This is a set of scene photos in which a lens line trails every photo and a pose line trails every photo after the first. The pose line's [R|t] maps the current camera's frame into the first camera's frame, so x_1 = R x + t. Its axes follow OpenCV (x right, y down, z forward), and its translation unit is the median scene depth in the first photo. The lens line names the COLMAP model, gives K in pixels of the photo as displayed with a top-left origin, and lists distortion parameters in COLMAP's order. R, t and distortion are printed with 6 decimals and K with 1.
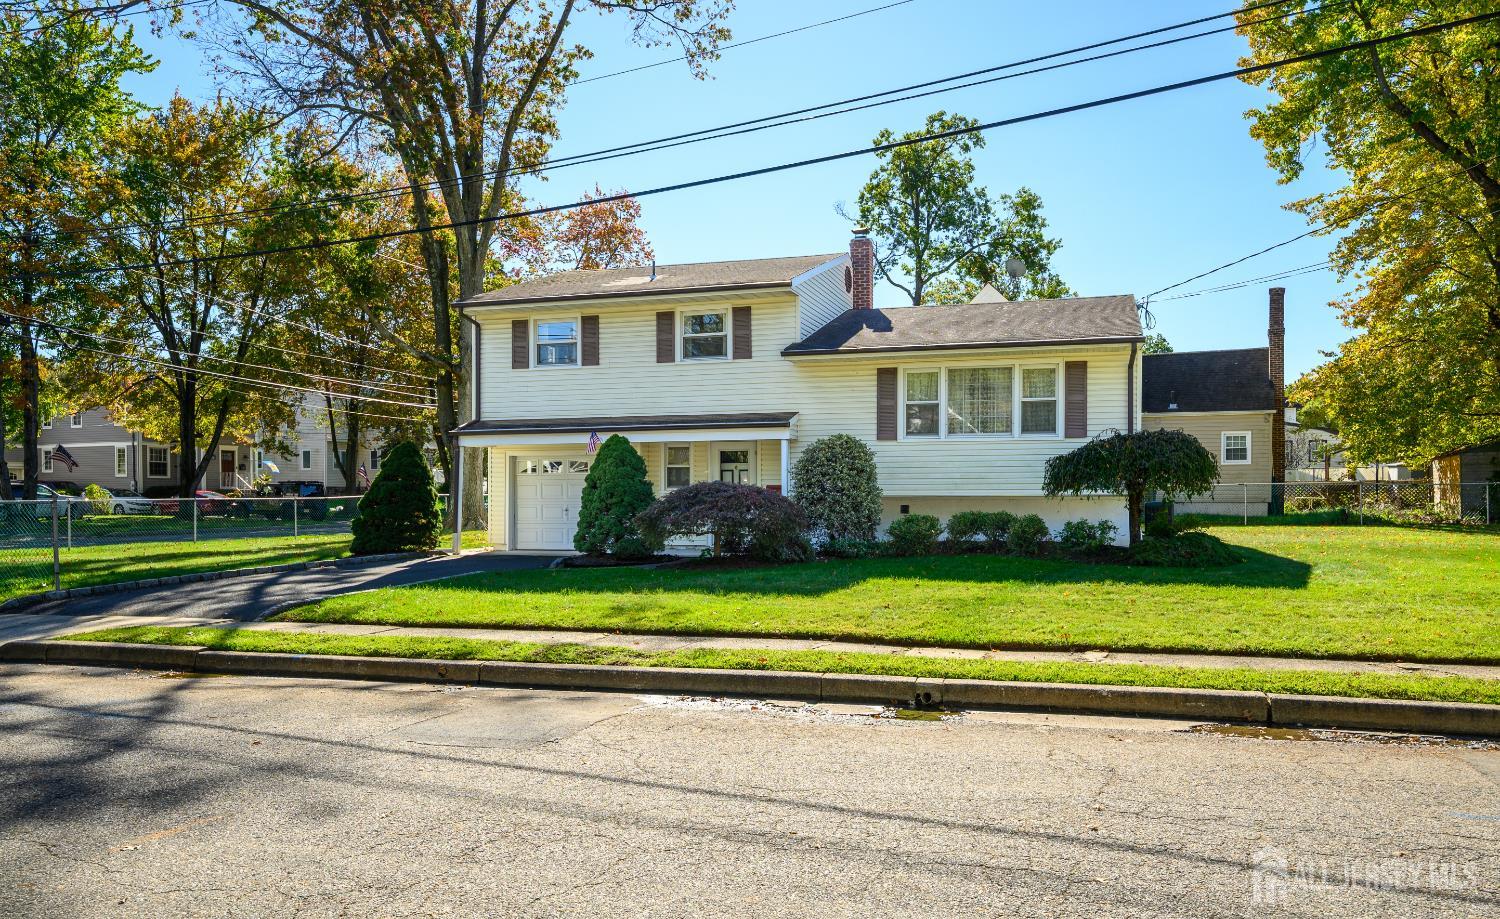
lens RADIAL K [[1104.2, 0, 818.9], [0, 1104.2, 462.1], [0, 0, 1]] dist [0.056932, 0.000035]
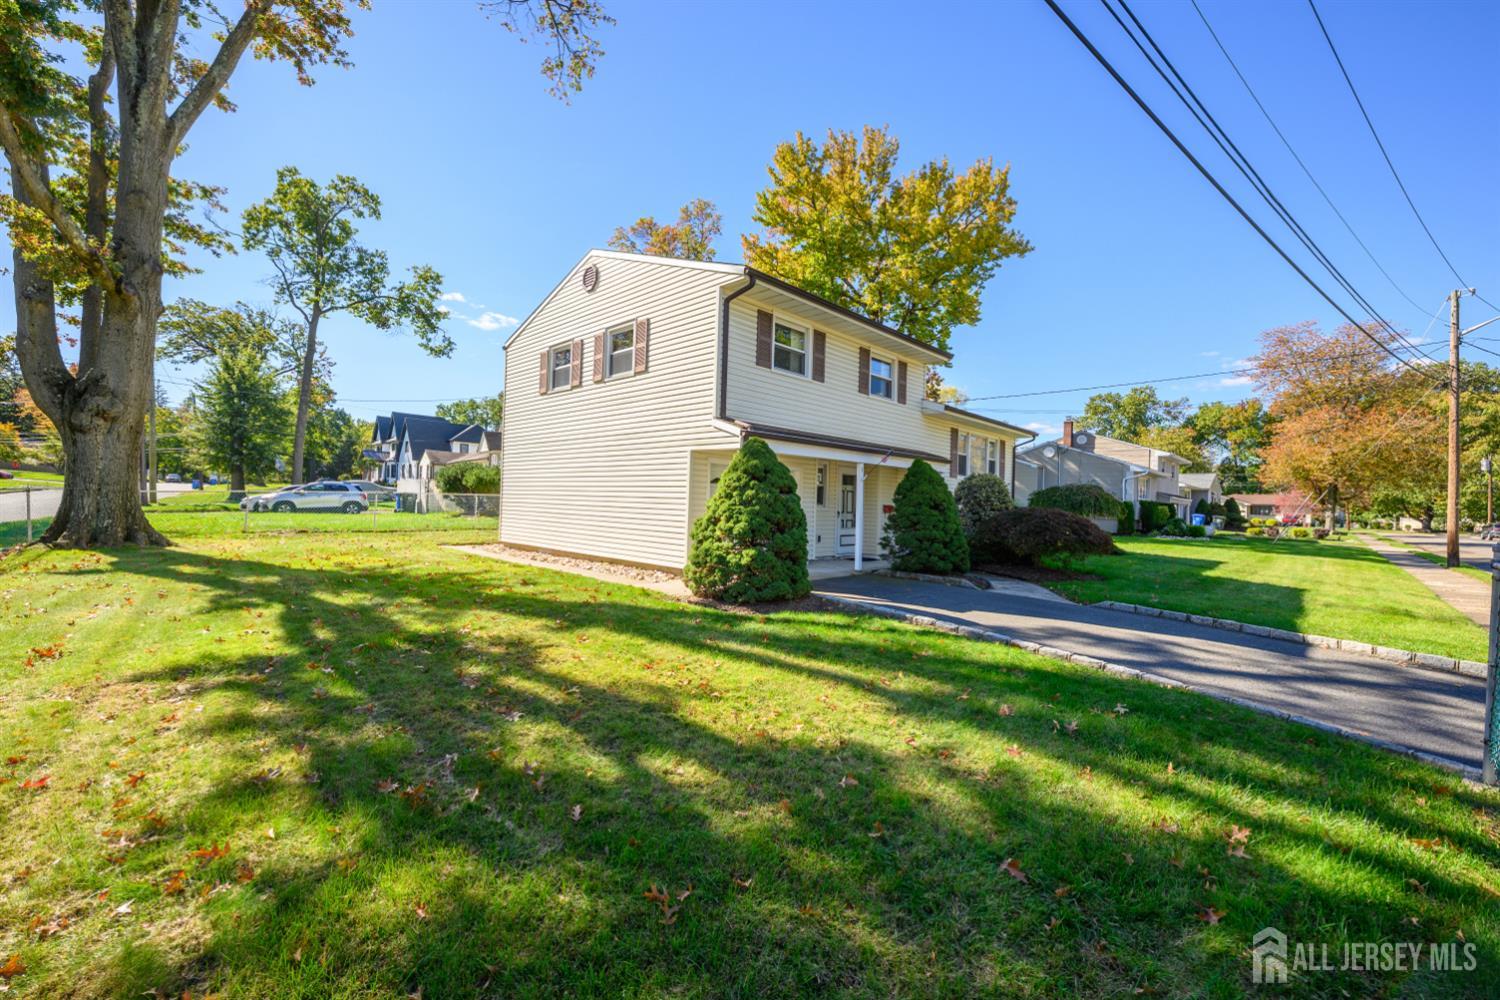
lens RADIAL K [[600.0, 0, 750.0], [0, 600.0, 500.0], [0, 0, 1]] dist [-0.000689, -0.000178]
pose [[0.455497, 0.023625, 0.889924, -0.723571], [-0.059708, 0.998208, 0.004061, 0.019192], [-0.888233, -0.054985, 0.456091, 0.831156]]
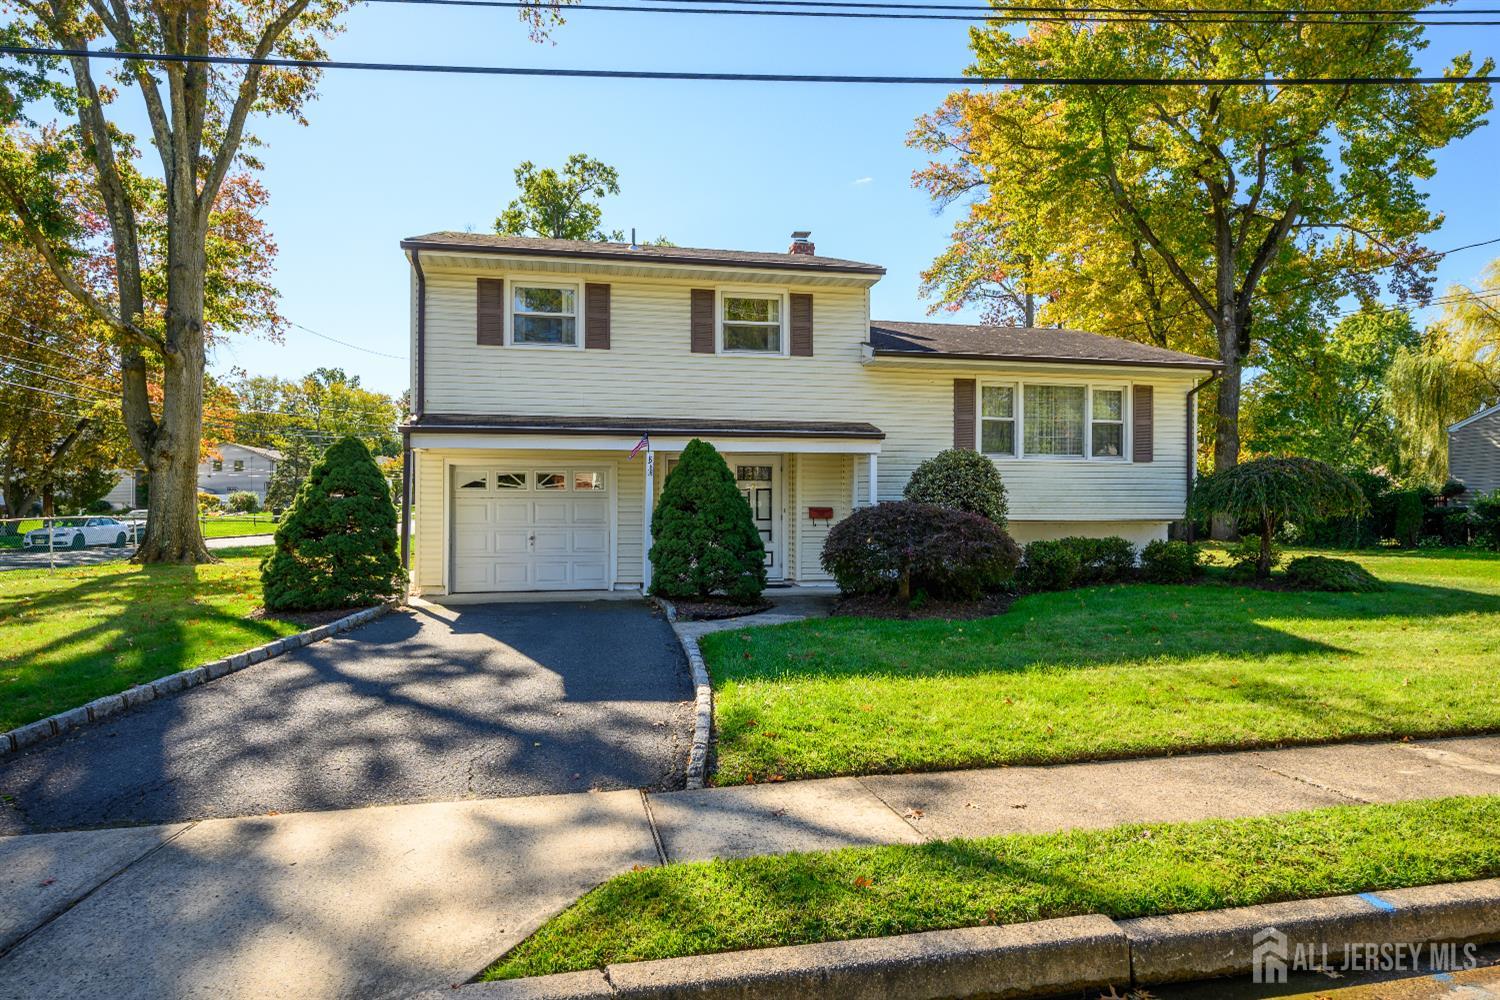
lens RADIAL K [[906.1, 0, 750.0], [0, 906.1, 500.0], [0, 0, 1]] dist [0.007291, 0.001850]
pose [[0.871999, 0.009850, 0.489409, -0.432394], [-0.015760, 0.999844, 0.007958, 0.010493], [-0.489254, -0.014653, 0.872018, 0.415051]]
